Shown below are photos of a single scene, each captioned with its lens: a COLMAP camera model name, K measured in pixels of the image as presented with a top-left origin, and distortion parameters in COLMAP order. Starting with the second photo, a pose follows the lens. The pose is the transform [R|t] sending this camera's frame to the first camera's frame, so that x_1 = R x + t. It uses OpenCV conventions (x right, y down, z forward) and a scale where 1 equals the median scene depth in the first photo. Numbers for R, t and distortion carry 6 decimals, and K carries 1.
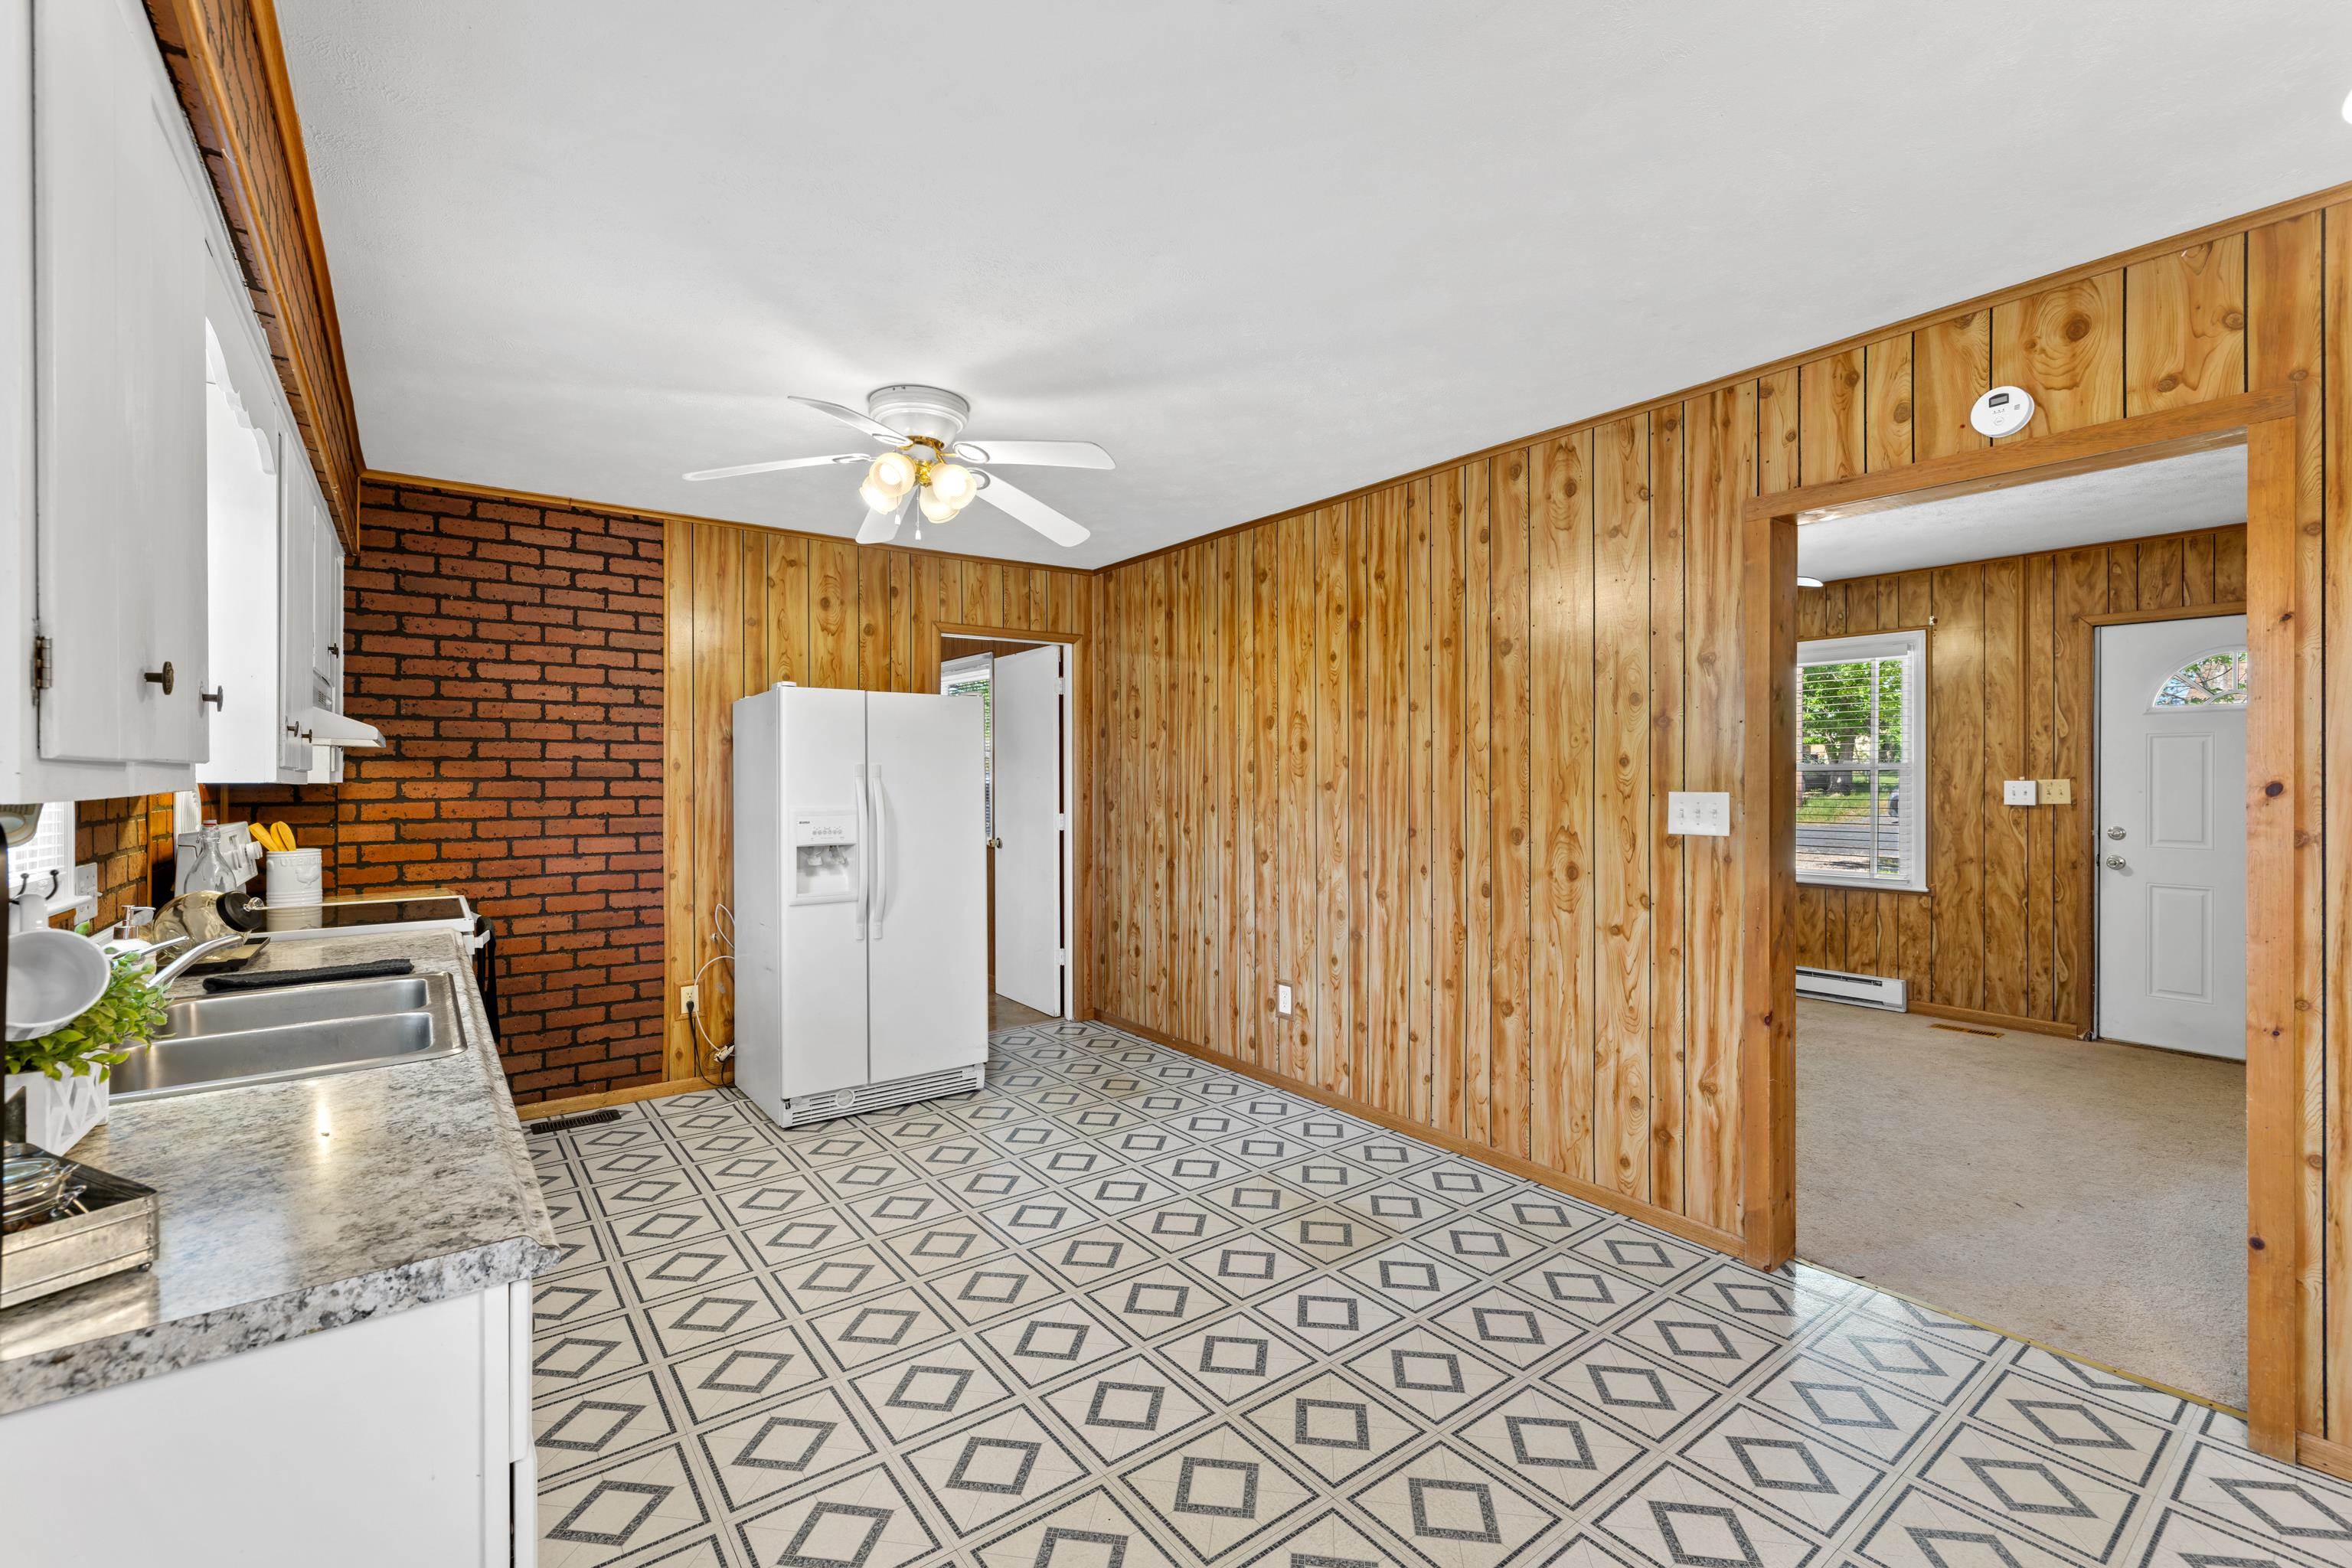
lens RADIAL K [[1000.7, 0, 1183.6], [0, 1000.7, 776.6], [0, 0, 1]] dist [-0.000537, 0.000661]
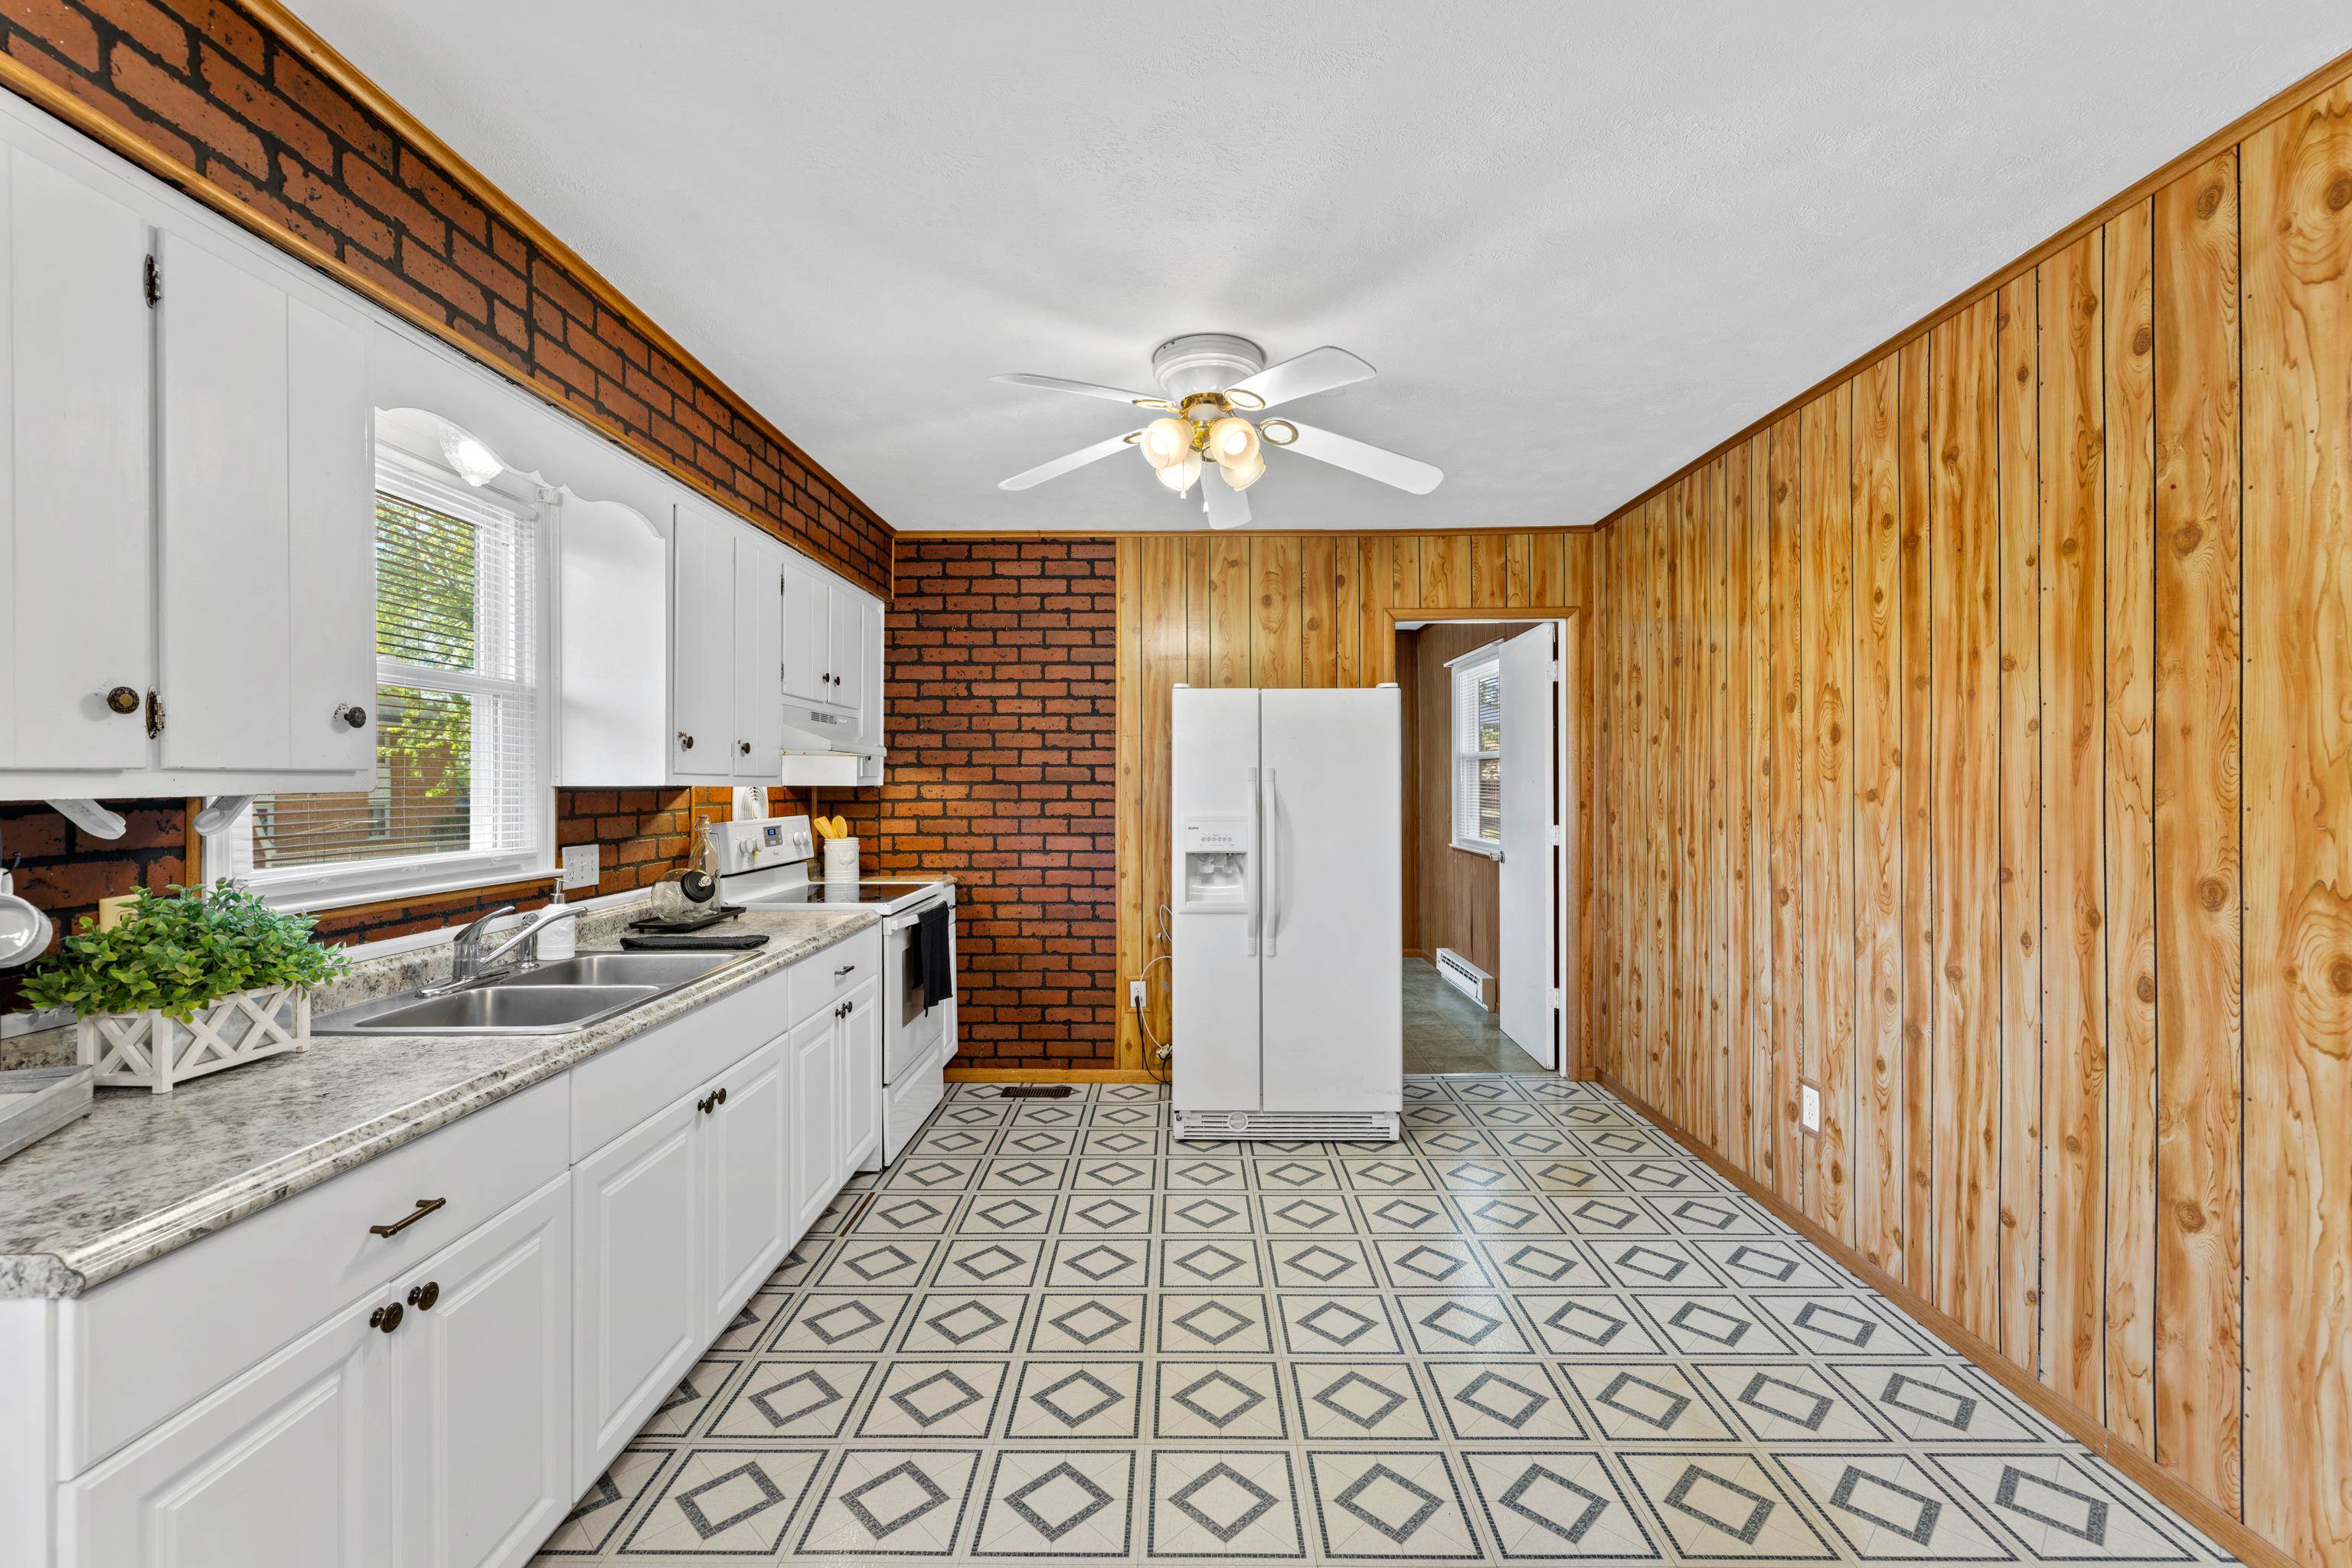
lens RADIAL K [[1000.7, 0, 1180.7], [0, 1000.7, 781.4], [0, 0, 1]] dist [-0.000537, 0.000661]
pose [[0.791572, 0.000570, -0.611076, 0.194023], [0.000134, 0.999999, 0.001108, -0.000397], [0.611076, -0.000959, 0.791571, 0.217583]]
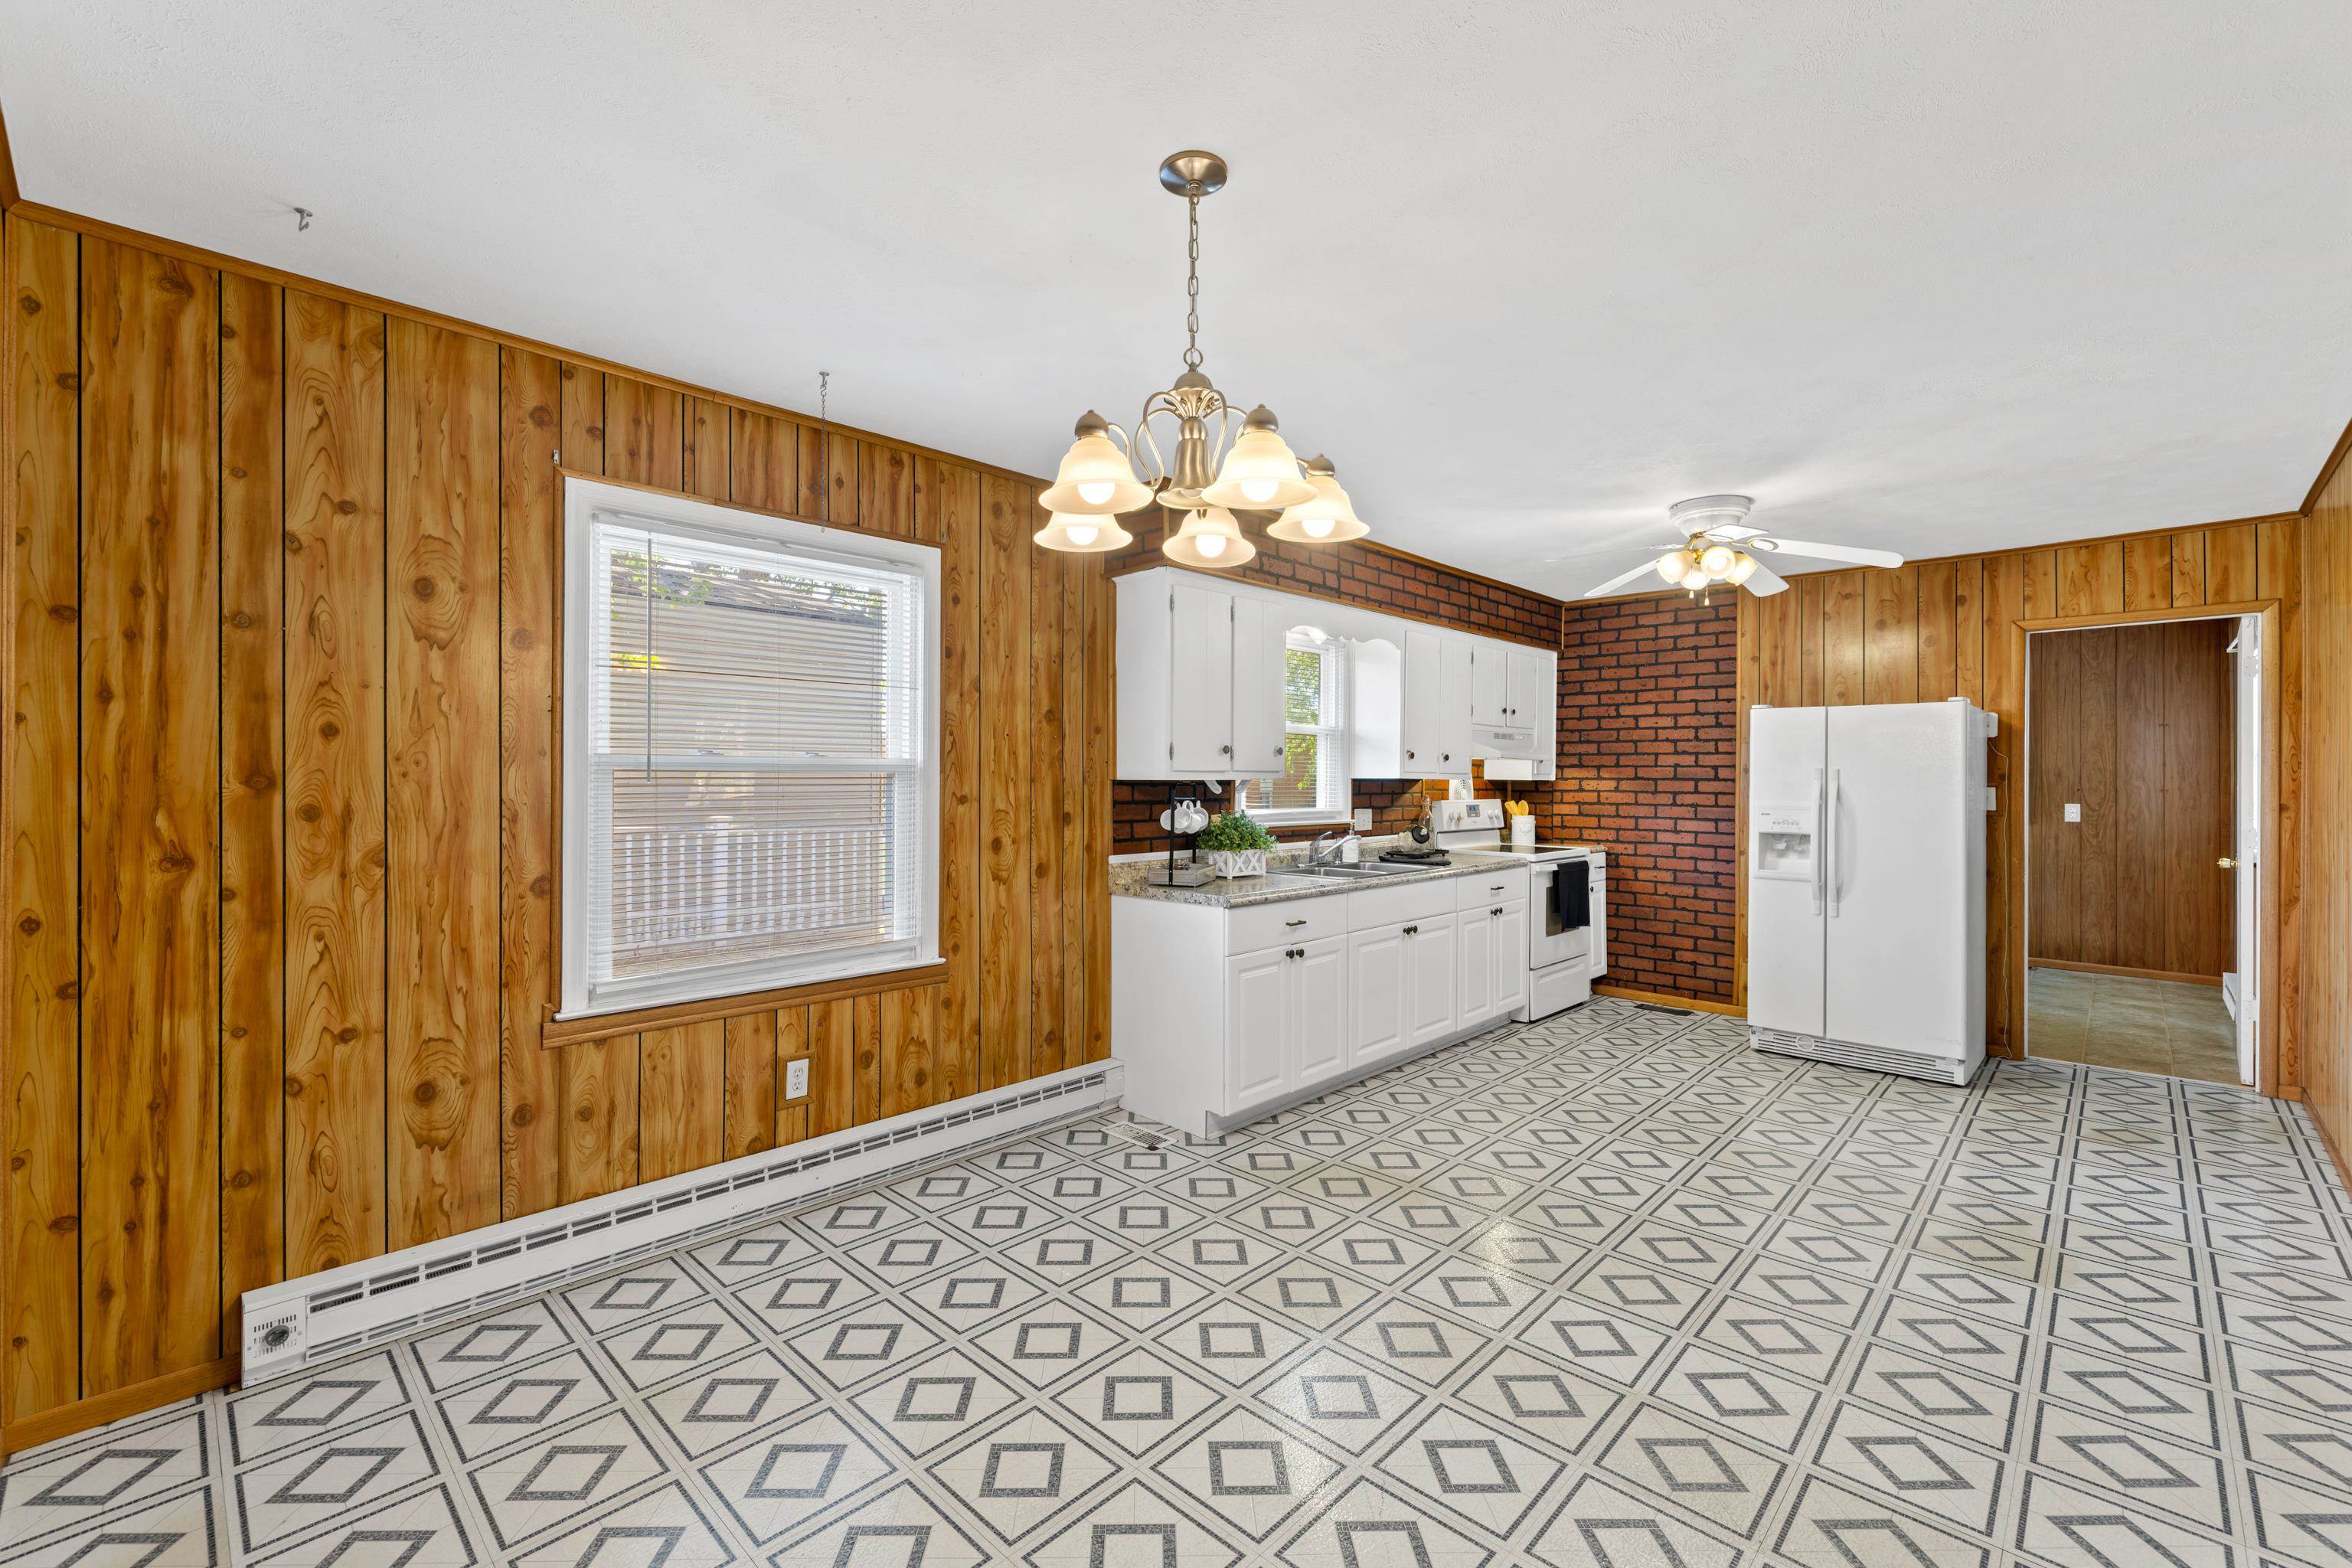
lens RADIAL K [[1000.7, 0, 1175.3], [0, 1000.7, 773.0], [0, 0, 1]] dist [-0.000537, 0.000661]
pose [[0.150985, 0.000063, -0.988536, 0.741407], [-0.006448, 0.999979, -0.000921, -0.000772], [0.988515, 0.006513, 0.150982, 0.056642]]
